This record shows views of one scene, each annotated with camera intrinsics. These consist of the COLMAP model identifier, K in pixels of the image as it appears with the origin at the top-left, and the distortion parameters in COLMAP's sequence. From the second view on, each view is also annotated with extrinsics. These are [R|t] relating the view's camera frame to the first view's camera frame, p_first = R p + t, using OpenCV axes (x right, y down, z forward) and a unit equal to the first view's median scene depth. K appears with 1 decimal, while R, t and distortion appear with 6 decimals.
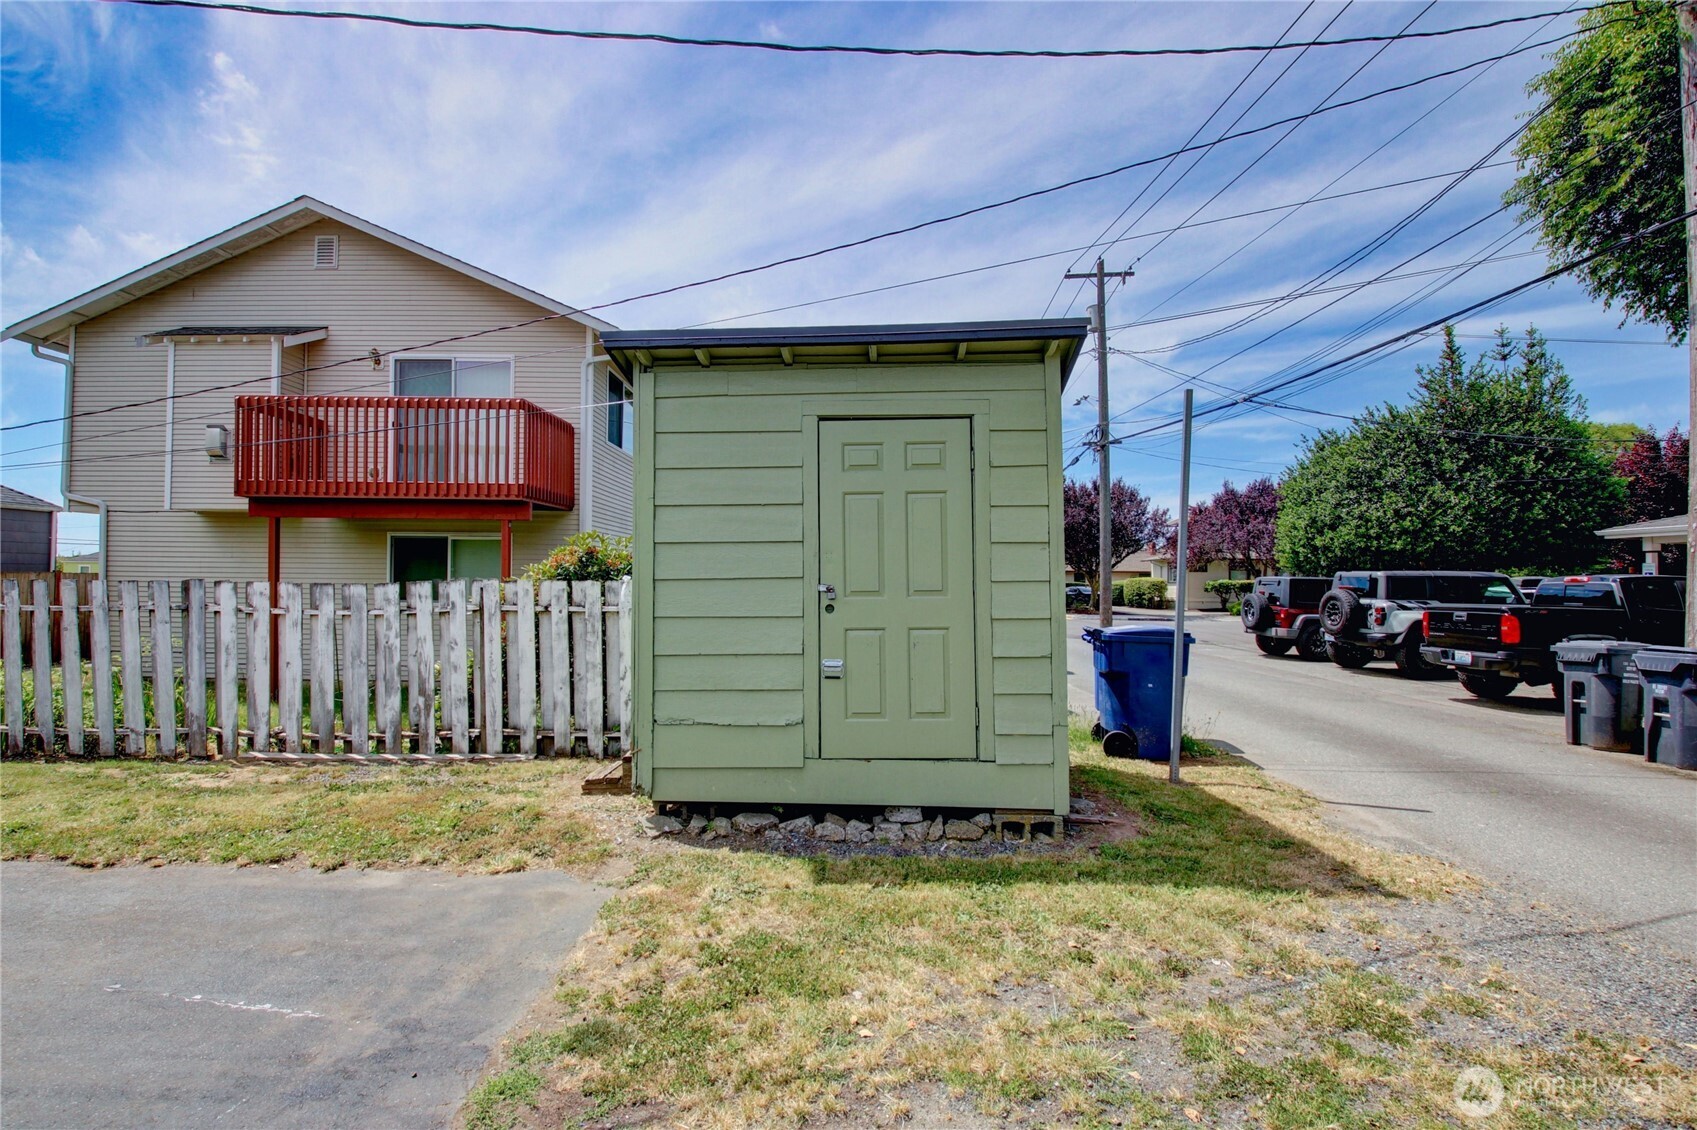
lens RADIAL K [[826.7, 0, 848.5], [0, 826.7, 565.0], [0, 0, 1]] dist [-0.002445, -0.014055]
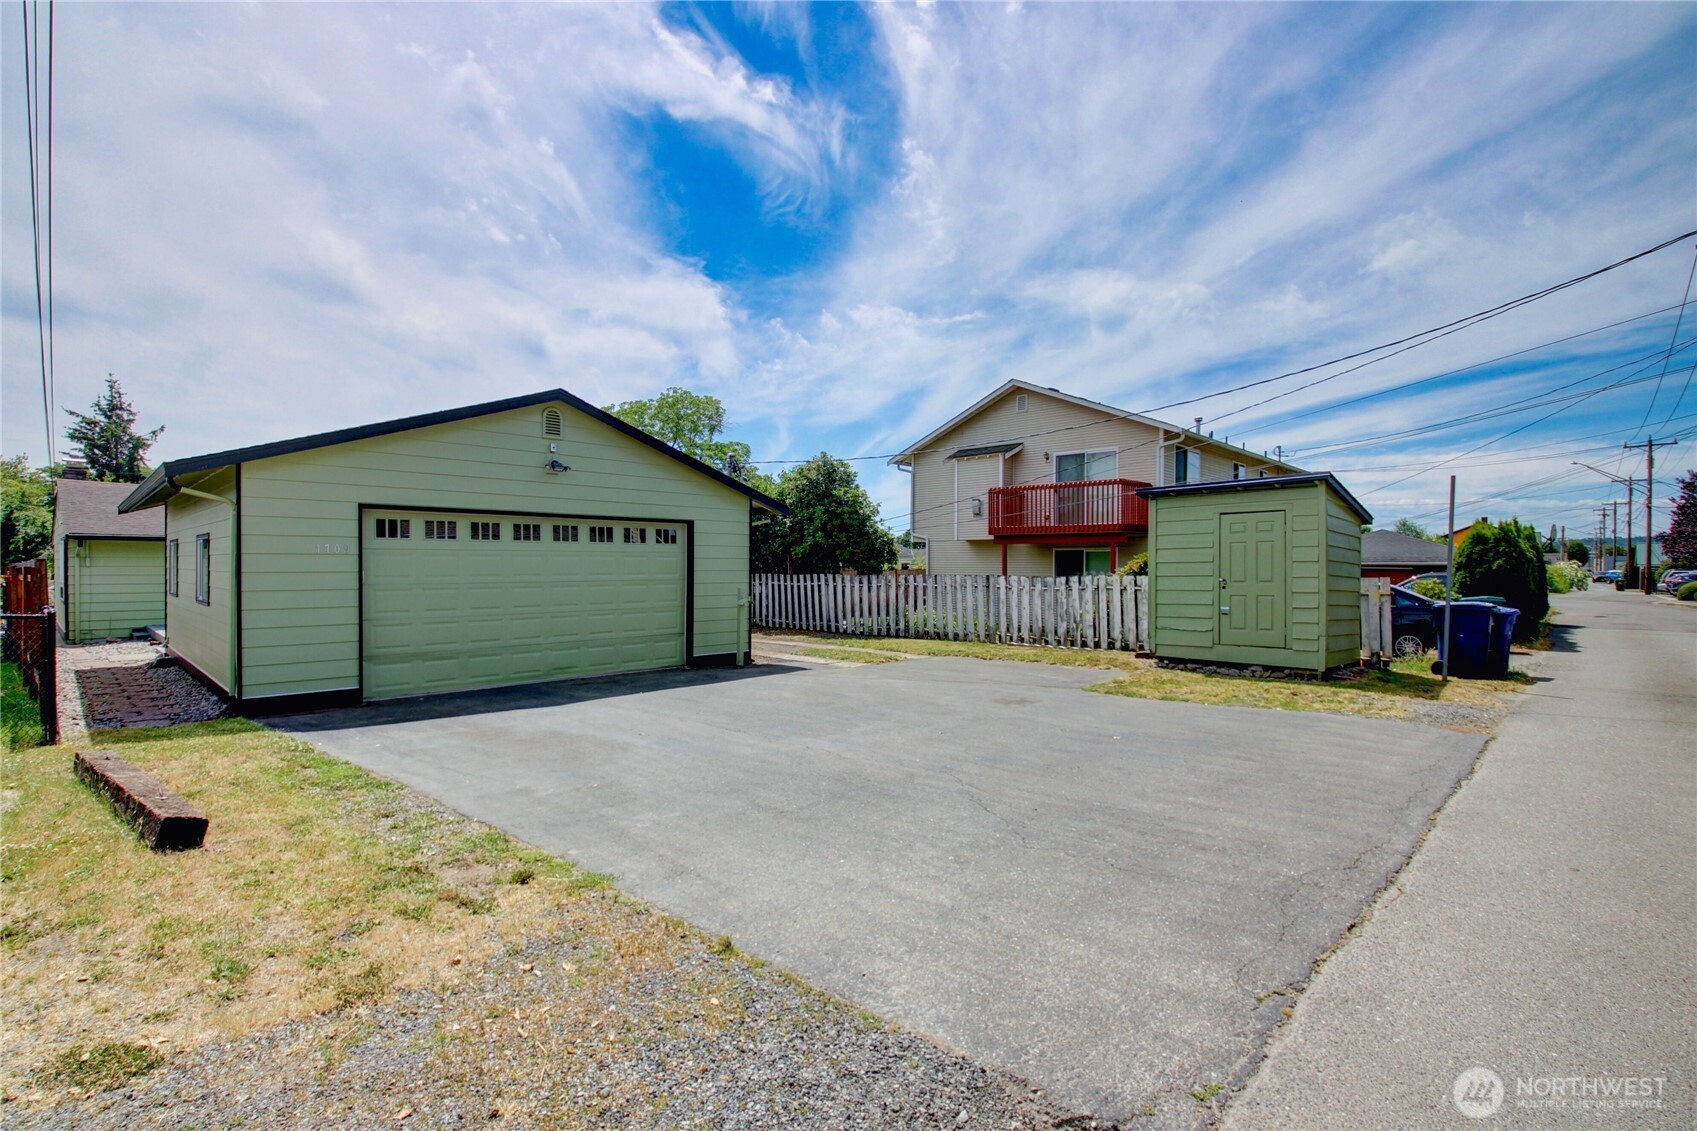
lens RADIAL K [[794.6, 0, 840.1], [0, 794.6, 571.9], [0, 0, 1]] dist [0.017198, -0.027226]
pose [[0.734201, 0.000351, -0.678932, 0.550751], [0.011763, 0.999843, 0.013238, -0.029971], [0.678831, -0.017706, 0.734081, -1.154704]]
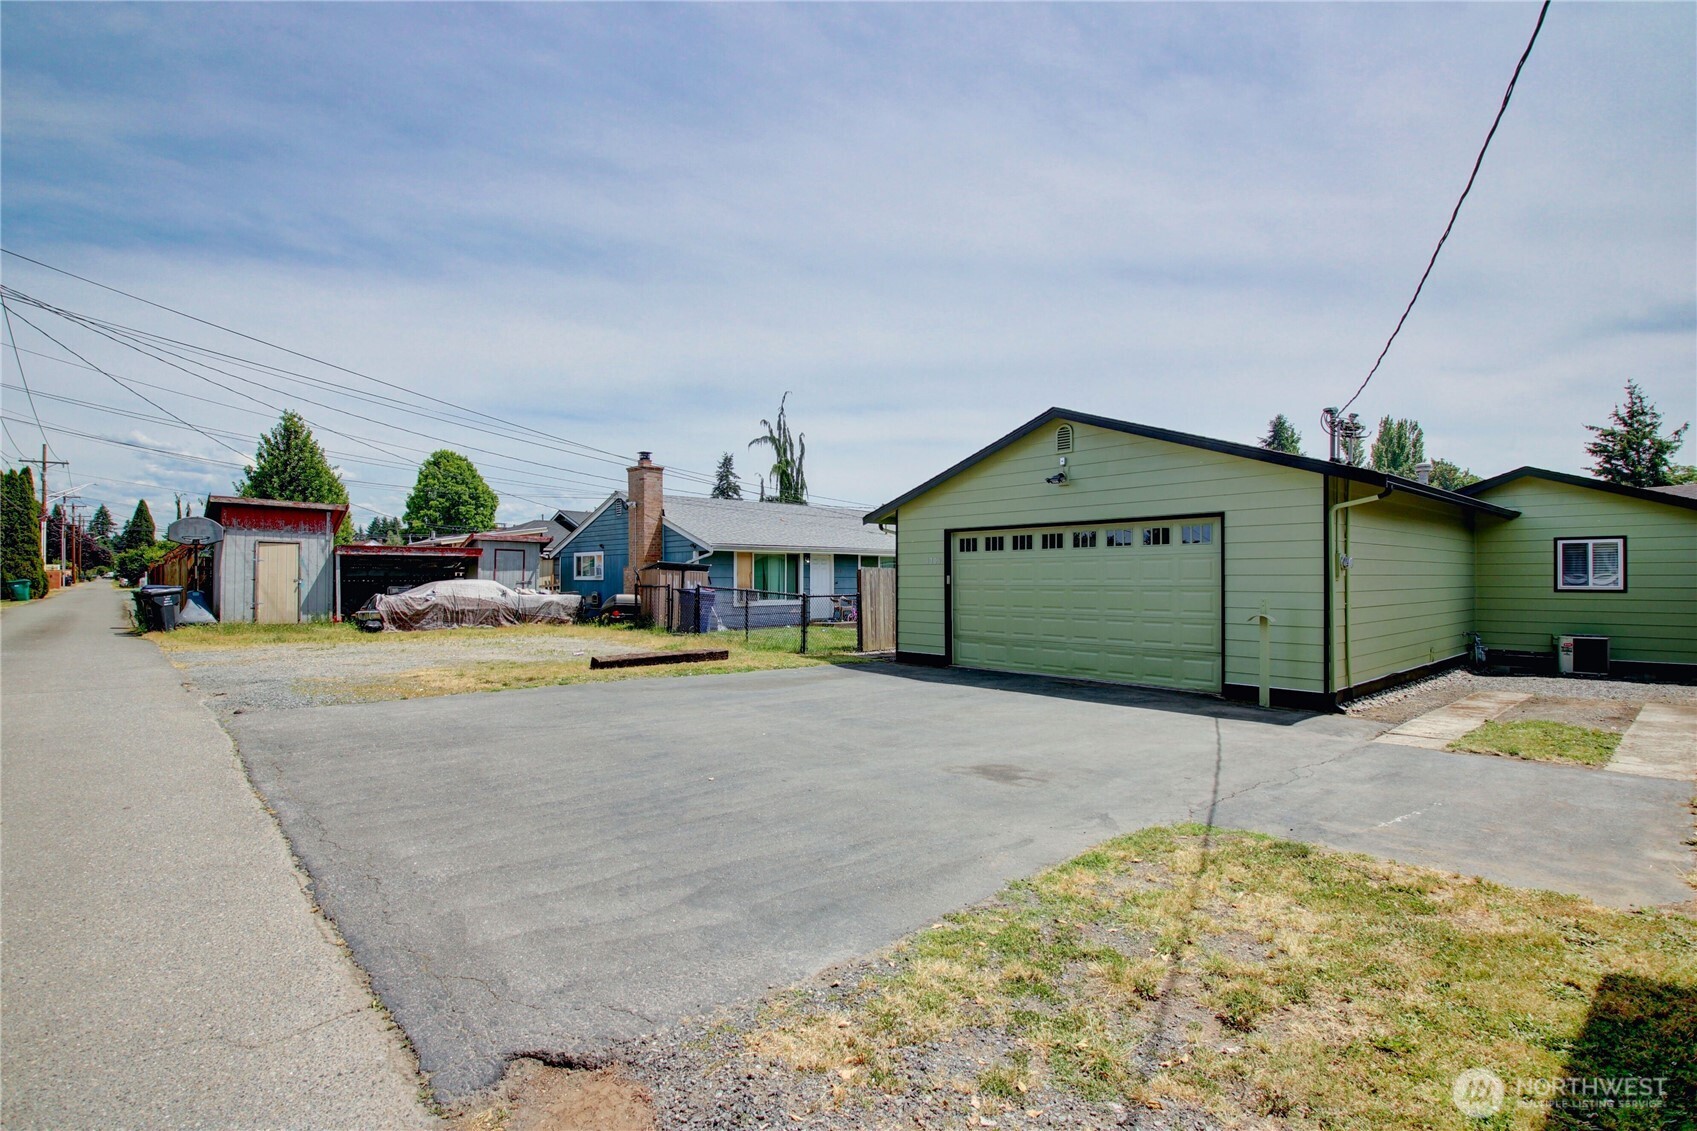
lens RADIAL K [[794.6, 0, 840.1], [0, 794.6, 571.9], [0, 0, 1]] dist [0.017198, -0.027226]
pose [[-0.729215, -0.011980, -0.684180, 0.577233], [0.002936, 0.999783, -0.020636, 0.008992], [0.684278, -0.017057, -0.729021, 0.595678]]
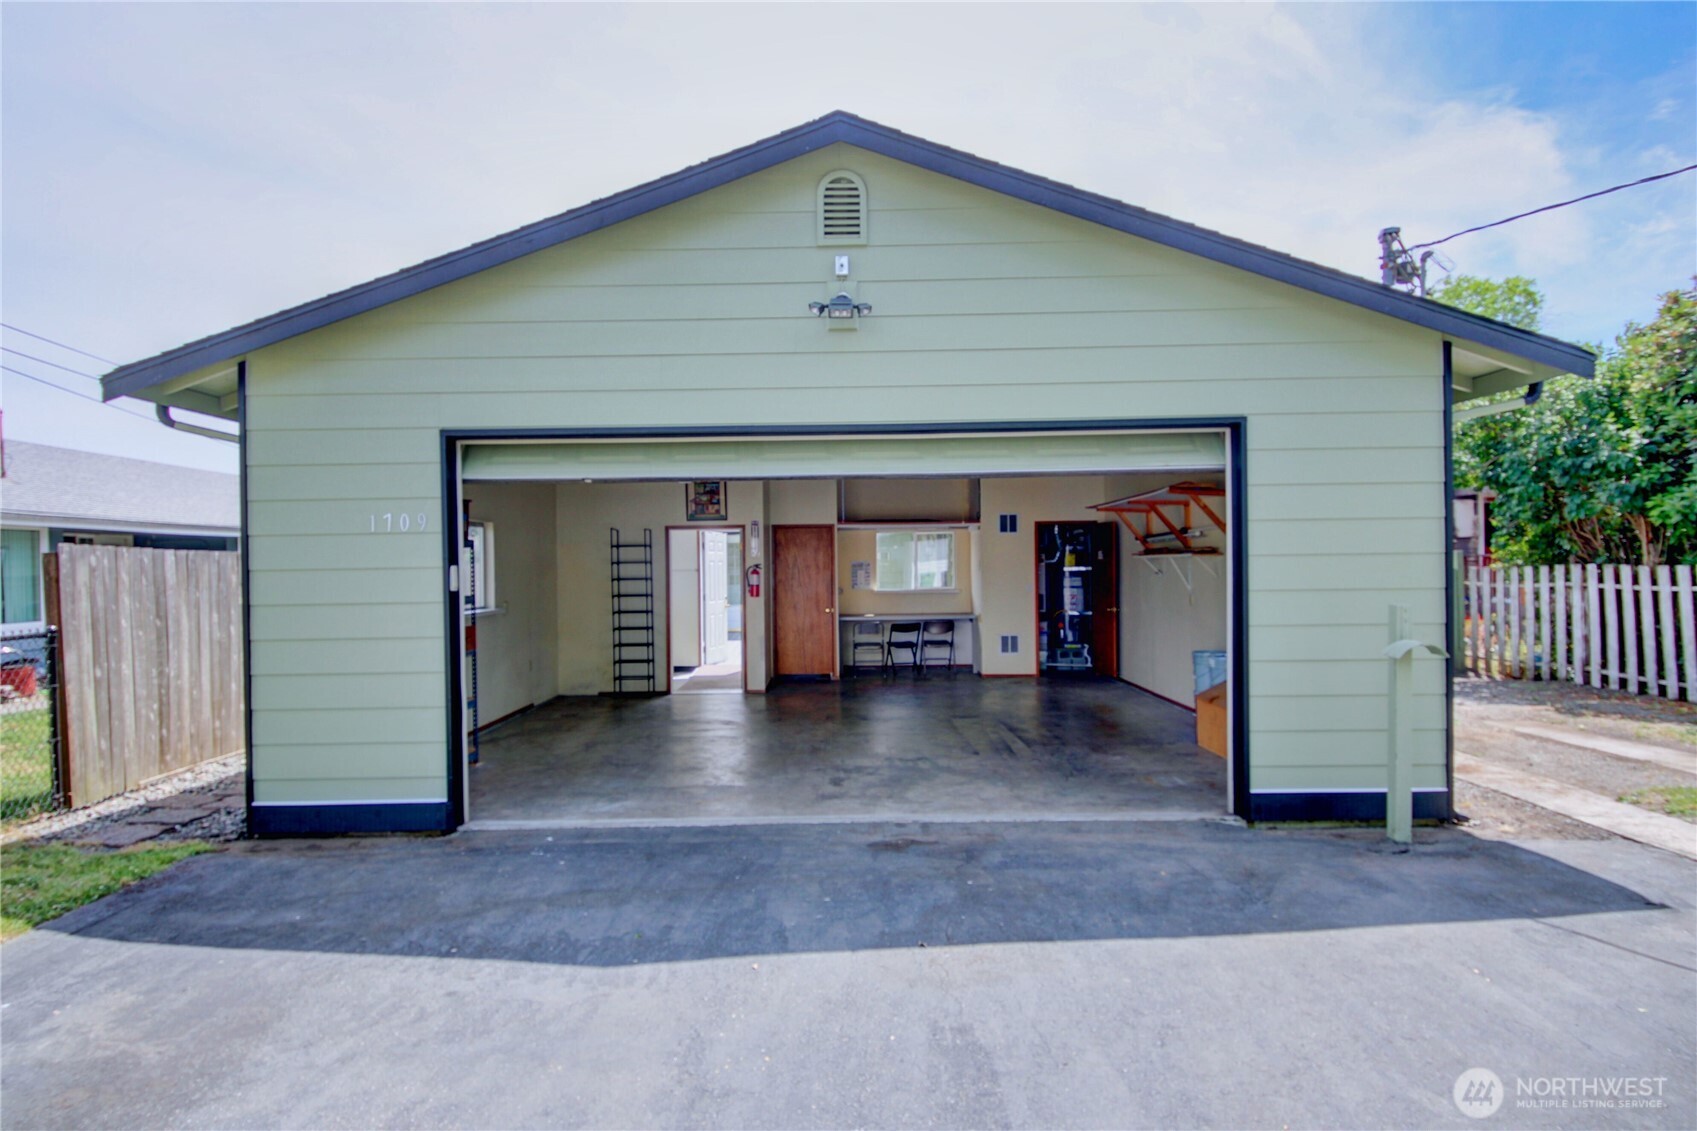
lens RADIAL K [[960.2, 0, 848.5], [0, 960.2, 565.5], [0, 0, 1]] dist [-0.003206, -0.001654]
pose [[0.031886, -0.006536, -0.999470, -0.166502], [0.027651, 0.999602, -0.005655, -0.008785], [0.999109, -0.027456, 0.032054, -0.379313]]
